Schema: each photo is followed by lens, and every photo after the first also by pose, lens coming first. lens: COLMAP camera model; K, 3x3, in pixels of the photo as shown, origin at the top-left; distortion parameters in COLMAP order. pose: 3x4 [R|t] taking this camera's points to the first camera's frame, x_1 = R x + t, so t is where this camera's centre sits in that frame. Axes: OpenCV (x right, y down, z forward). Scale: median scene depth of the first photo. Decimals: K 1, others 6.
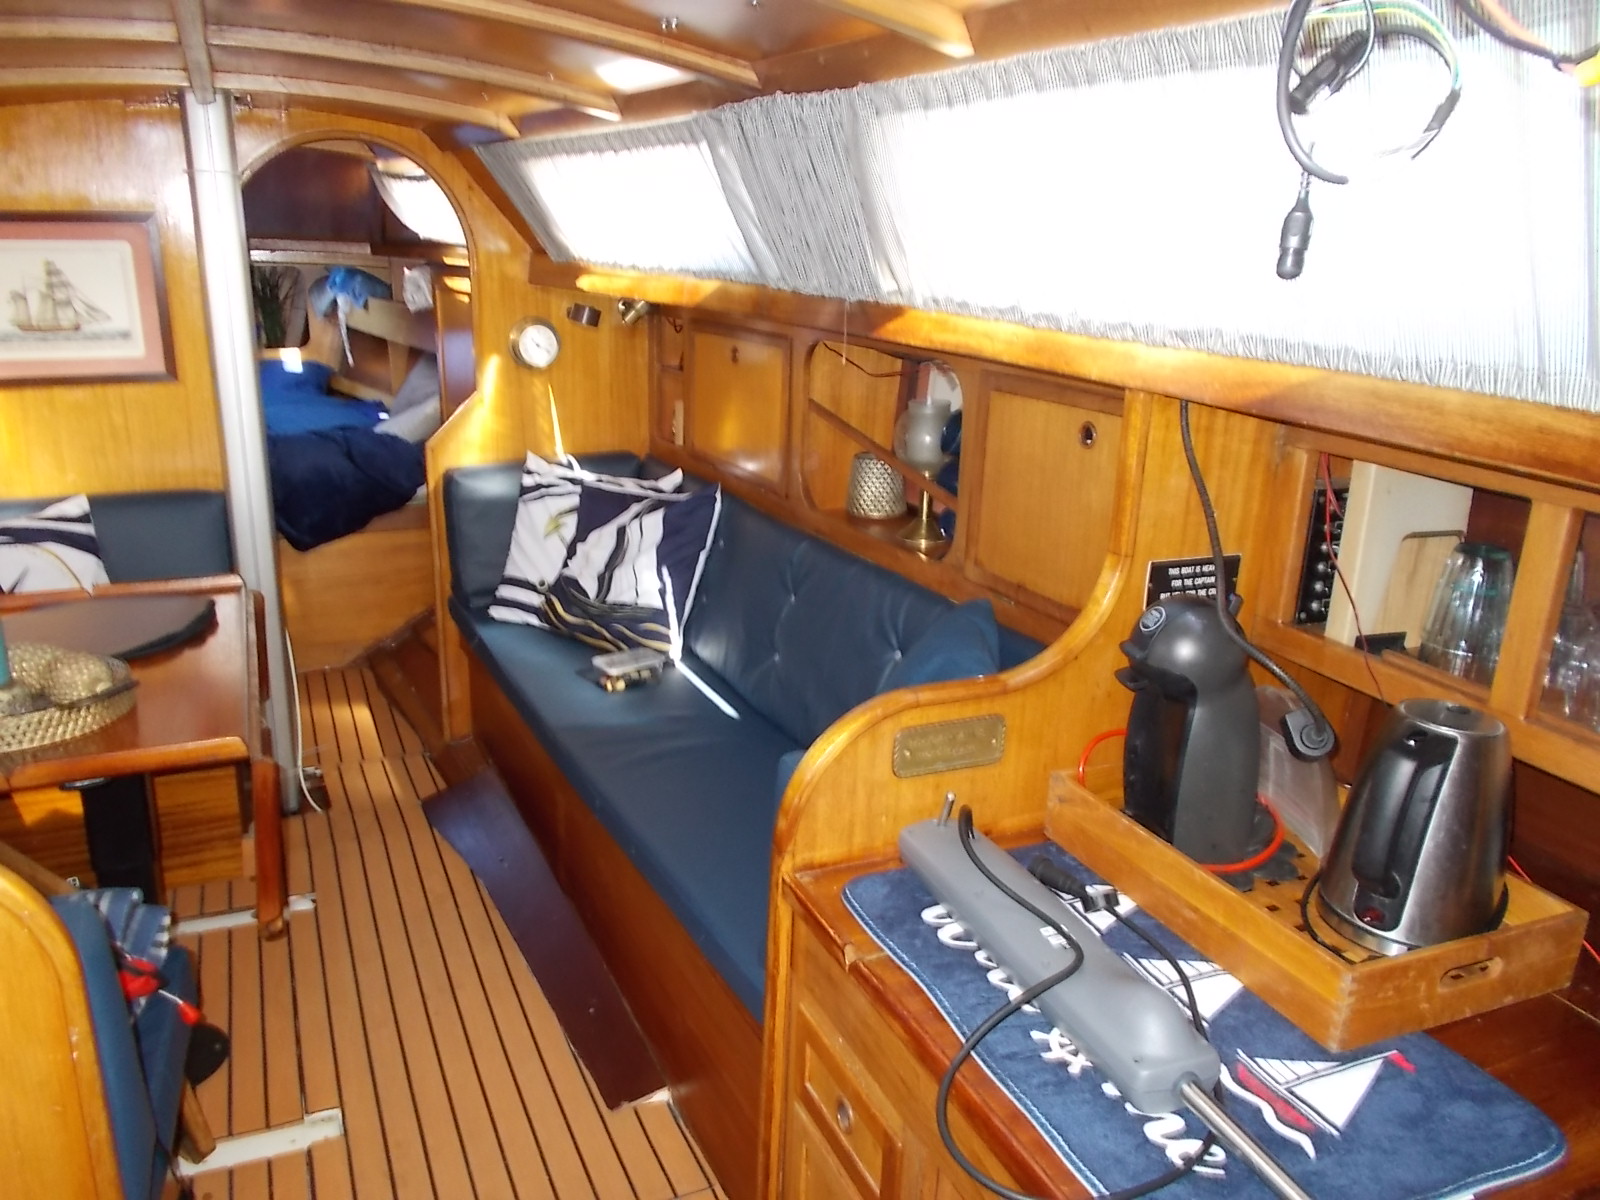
lens RADIAL K [[1210.2, 0, 807.1], [0, 1210.2, 592.4], [0, 0, 1]] dist [-0.006732, -0.001425]
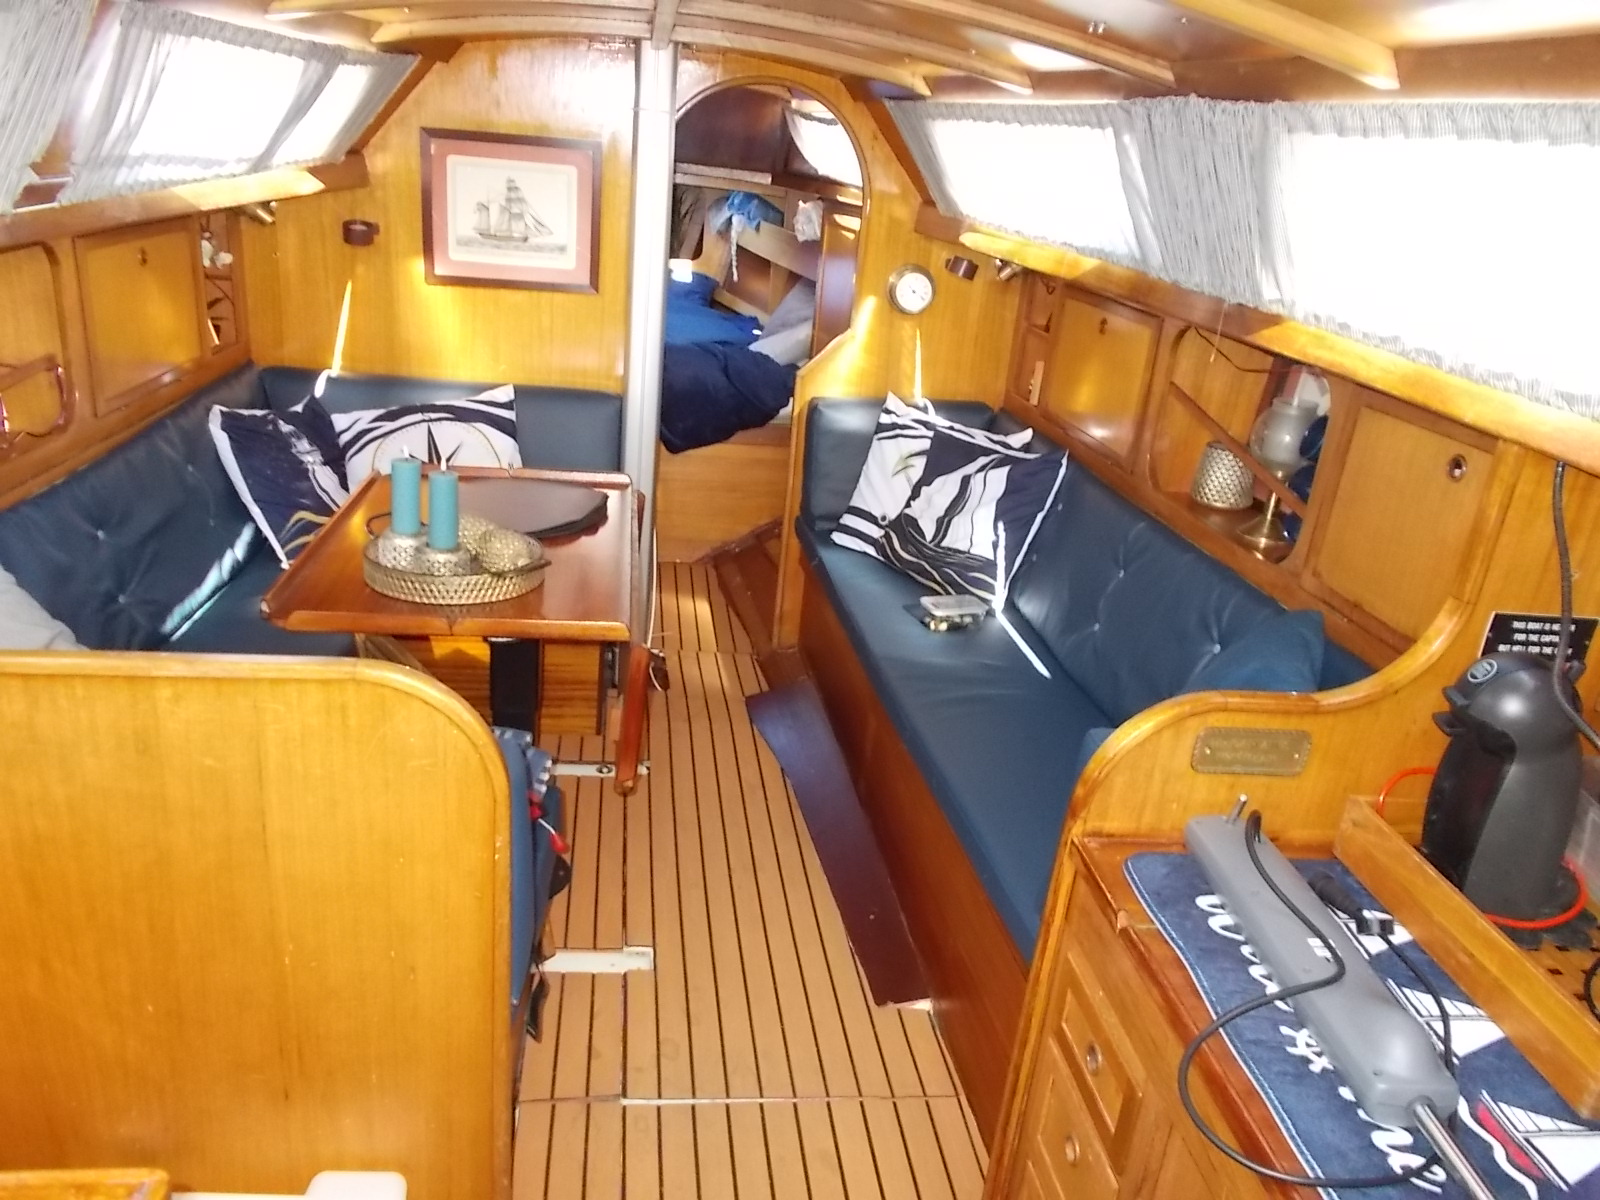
lens RADIAL K [[1221.8, 0, 804.7], [0, 1221.8, 596.9], [0, 0, 1]] dist [-0.003912, -0.002078]
pose [[0.954083, 0.164513, -0.250323, -0.005101], [-0.148689, 0.985561, 0.080998, -0.017077], [0.260034, -0.040059, 0.964768, -0.062006]]
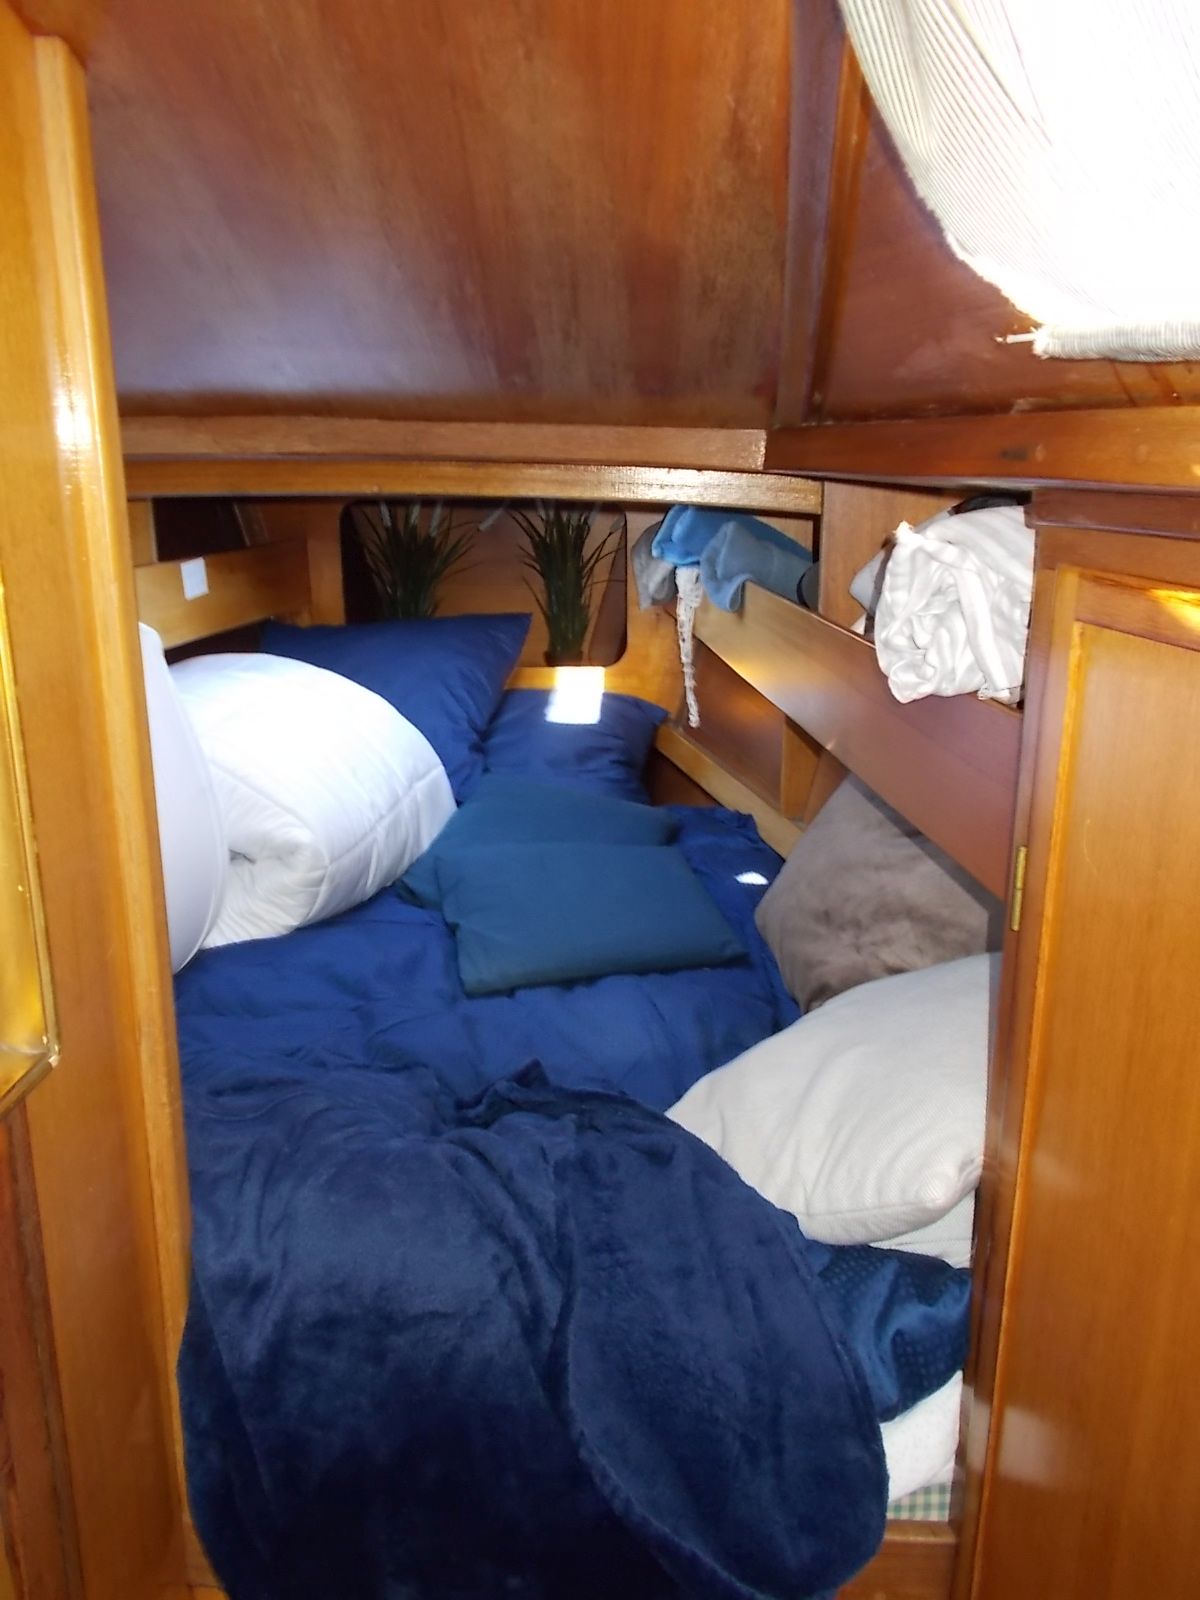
lens RADIAL K [[1221.8, 0, 600.0], [0, 1221.8, 800.0], [0, 0, 1]] dist [-0.003912, -0.002078]
pose [[0.892065, 0.104416, -0.439678, -0.368082], [-0.107268, 0.994059, 0.018435, -0.285185], [0.438991, 0.030718, 0.897966, 1.025603]]
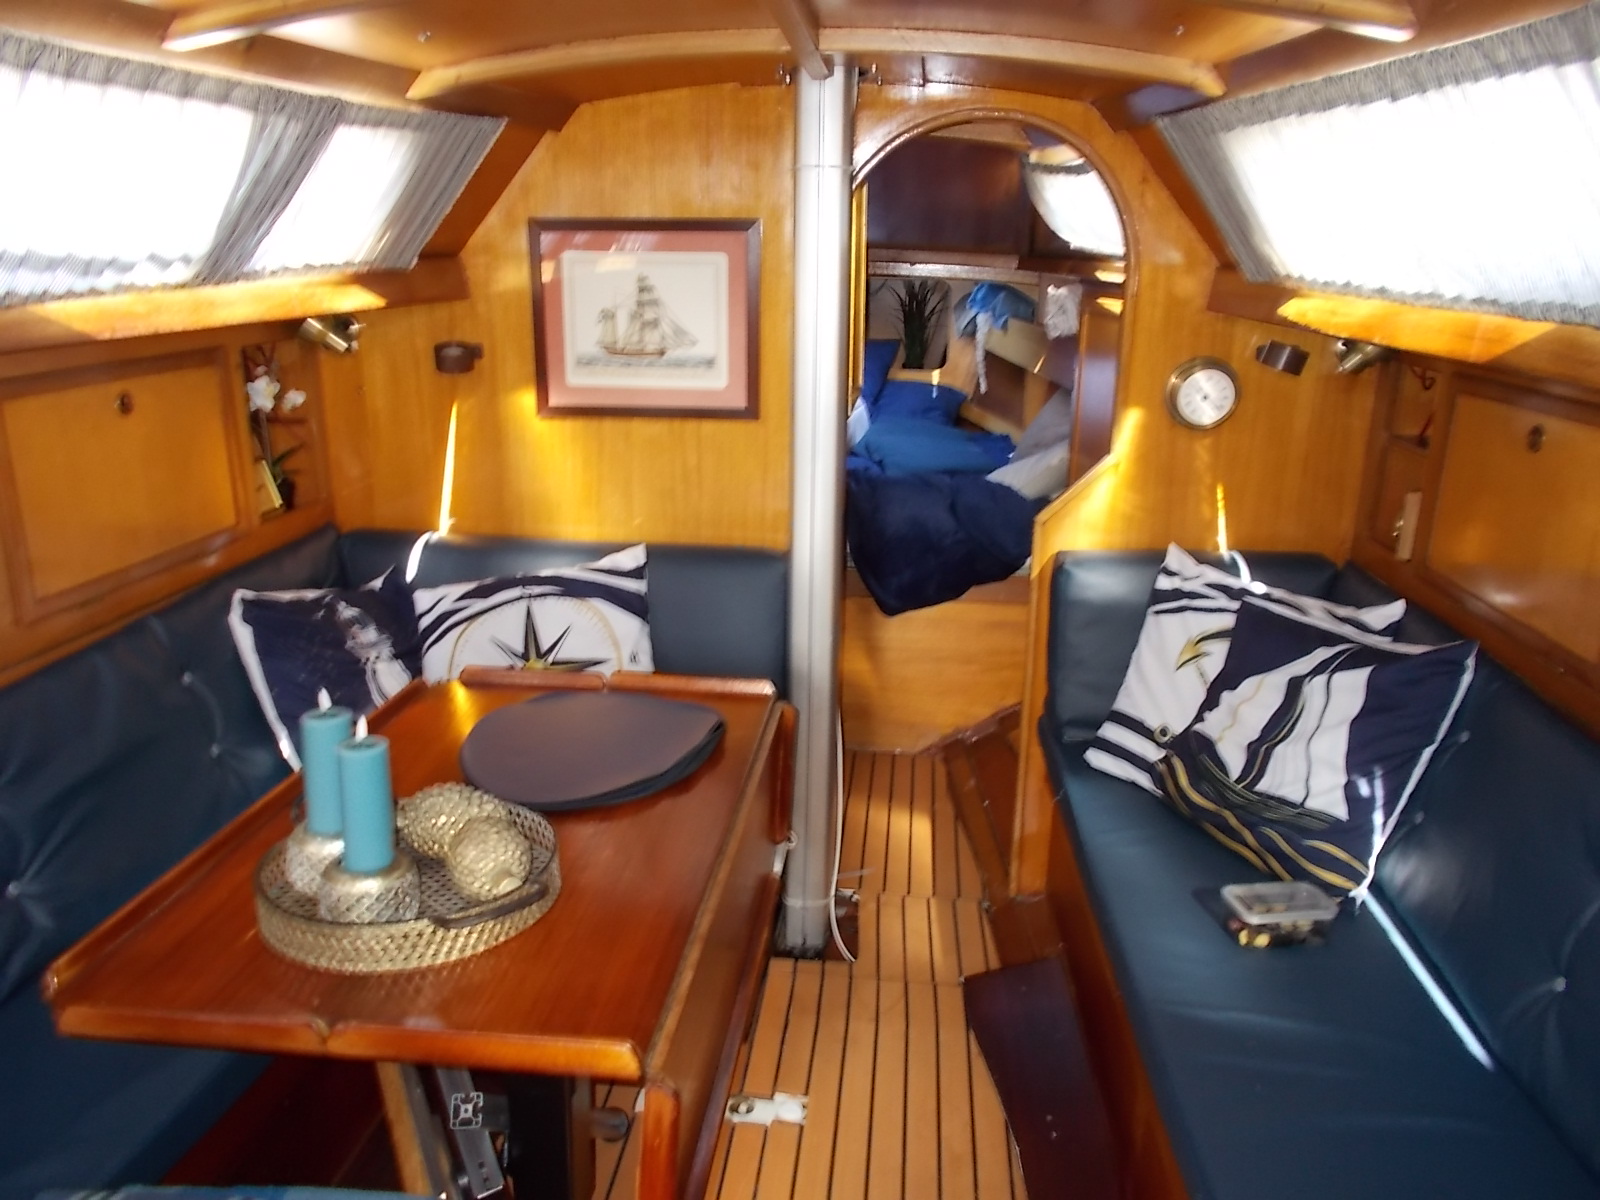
lens RADIAL K [[1221.8, 0, 804.7], [0, 1221.8, 596.9], [0, 0, 1]] dist [-0.003912, -0.002078]
pose [[0.865550, 0.132672, -0.482929, -0.070311], [-0.136029, 0.990302, 0.028255, -0.083521], [0.481994, 0.041237, 0.875203, 0.286791]]
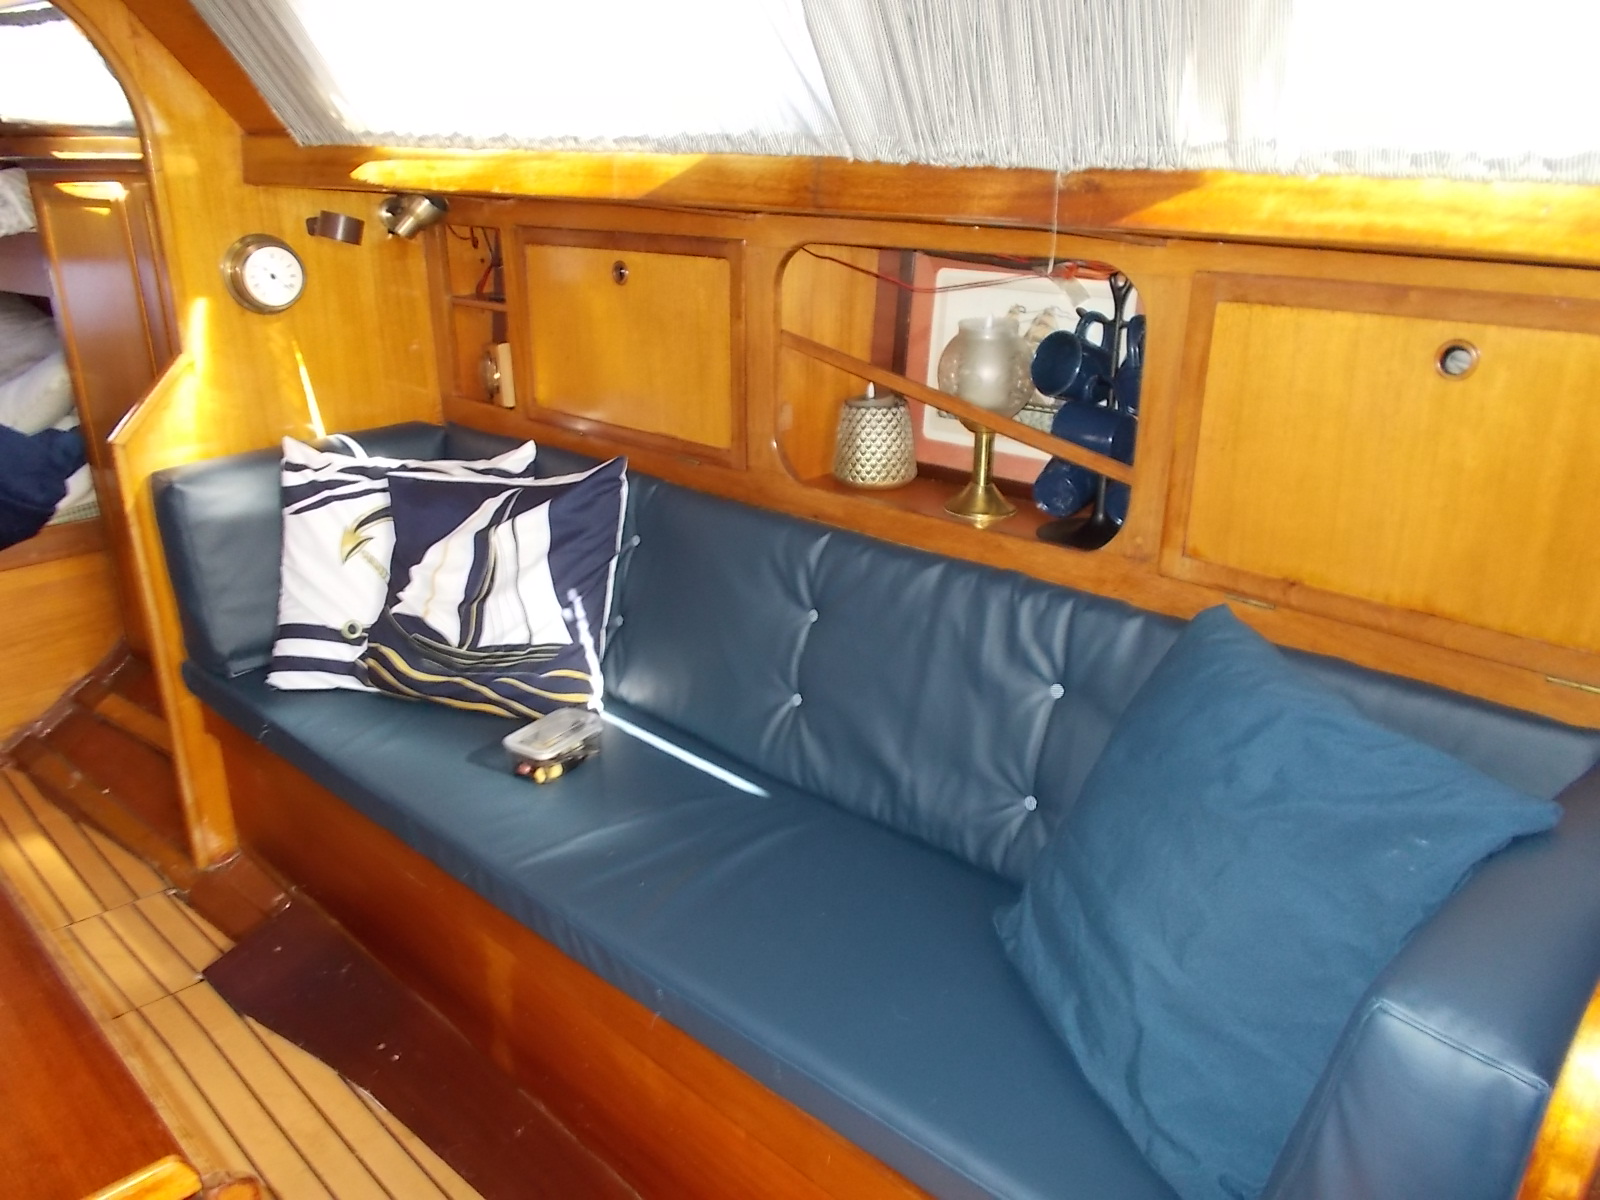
lens RADIAL K [[1196.5, 0, 800.0], [0, 1196.5, 600.0], [0, 0, 1]] dist [-0.010152, -0.006741]
pose [[0.931857, -0.144495, 0.332813, -0.220417], [0.117481, 0.988025, 0.100023, -0.065573], [-0.343281, -0.054108, 0.937673, 0.303203]]
